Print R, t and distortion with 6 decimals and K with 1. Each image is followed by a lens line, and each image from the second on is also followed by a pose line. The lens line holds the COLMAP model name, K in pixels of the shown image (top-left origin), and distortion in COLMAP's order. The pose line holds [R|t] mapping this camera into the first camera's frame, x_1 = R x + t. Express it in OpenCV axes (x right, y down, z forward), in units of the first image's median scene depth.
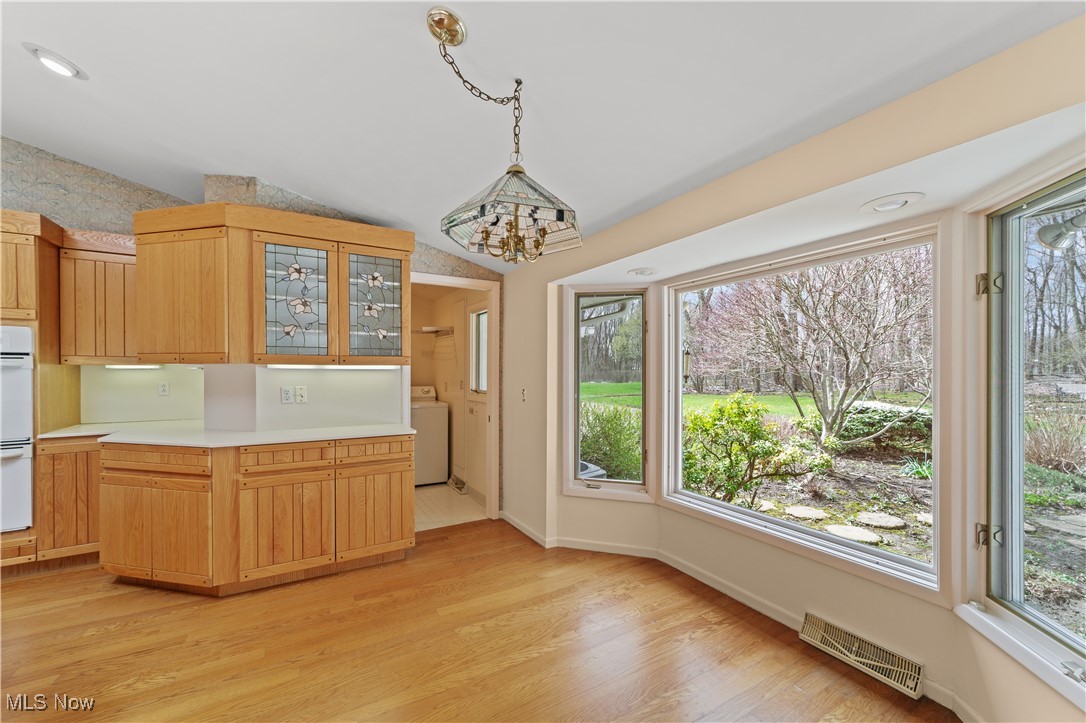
lens RADIAL K [[421.8, 0, 533.9], [0, 421.8, 373.6], [0, 0, 1]] dist [-0.014941, 0.007154]
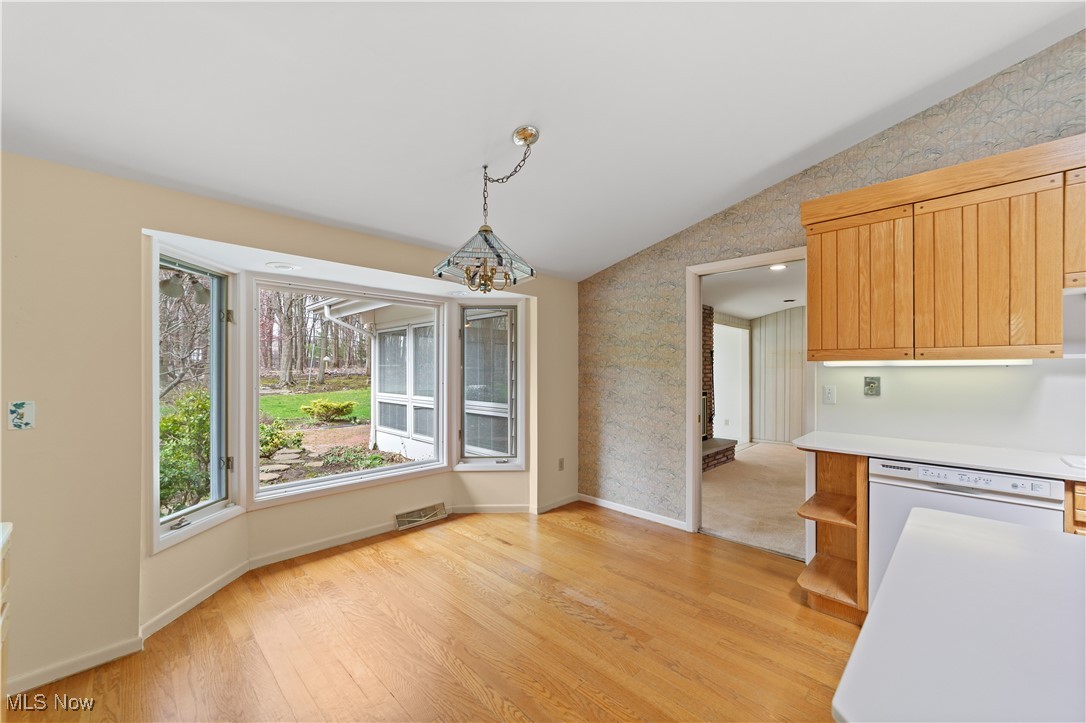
lens RADIAL K [[421.8, 0, 540.3], [0, 421.8, 367.8], [0, 0, 1]] dist [-0.014941, 0.007154]
pose [[-0.261387, -0.001074, 0.965233, -0.846862], [-0.000465, 0.999999, 0.000987, -0.006983], [-0.965234, -0.000190, -0.261388, 0.688403]]
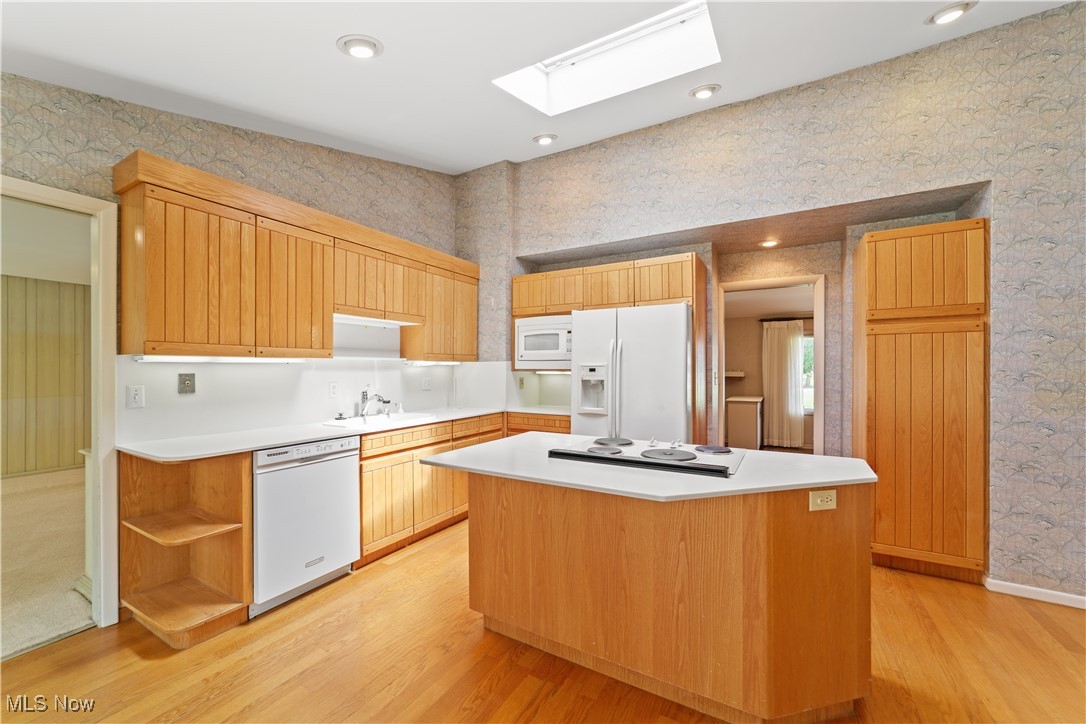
lens RADIAL K [[421.8, 0, 542.5], [0, 421.8, 369.5], [0, 0, 1]] dist [-0.014941, 0.007154]
pose [[-0.864208, -0.002934, -0.503127, -0.333739], [-0.004954, 0.999984, 0.002678, -0.000760], [0.503111, 0.004806, -0.864208, 0.858373]]
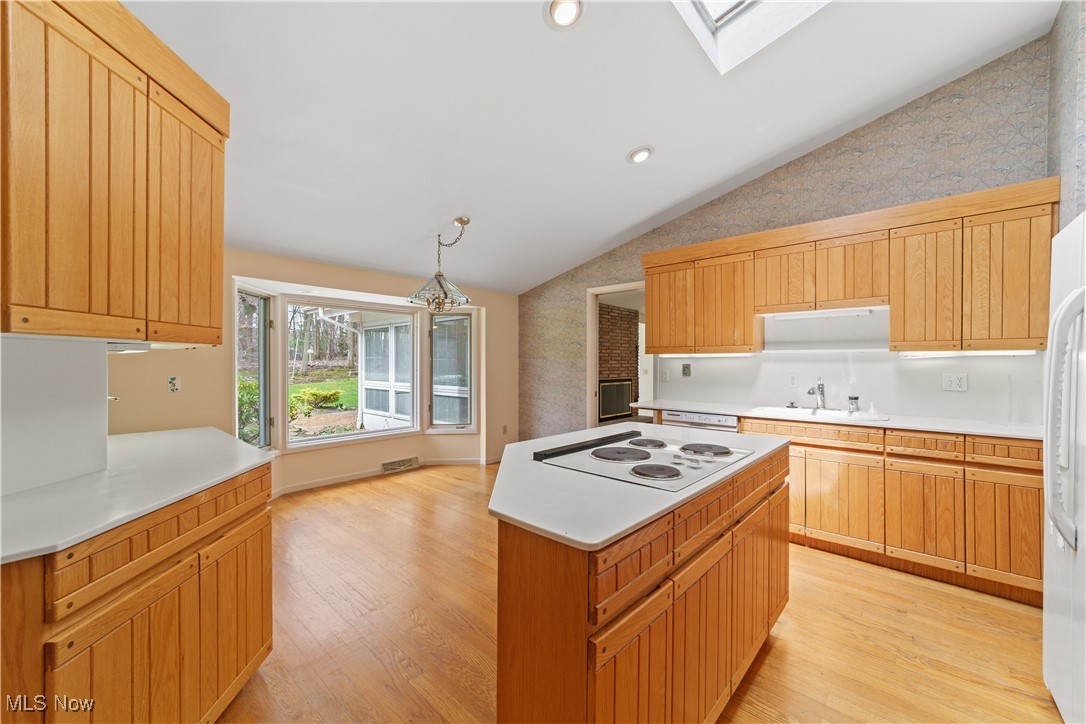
lens RADIAL K [[421.8, 0, 540.8], [0, 421.8, 362.5], [0, 0, 1]] dist [-0.014941, 0.007154]
pose [[-0.301420, -0.005887, 0.953473, -1.413545], [-0.000053, 0.999981, 0.006157, -0.000769], [-0.953491, 0.001805, -0.301415, 0.673929]]
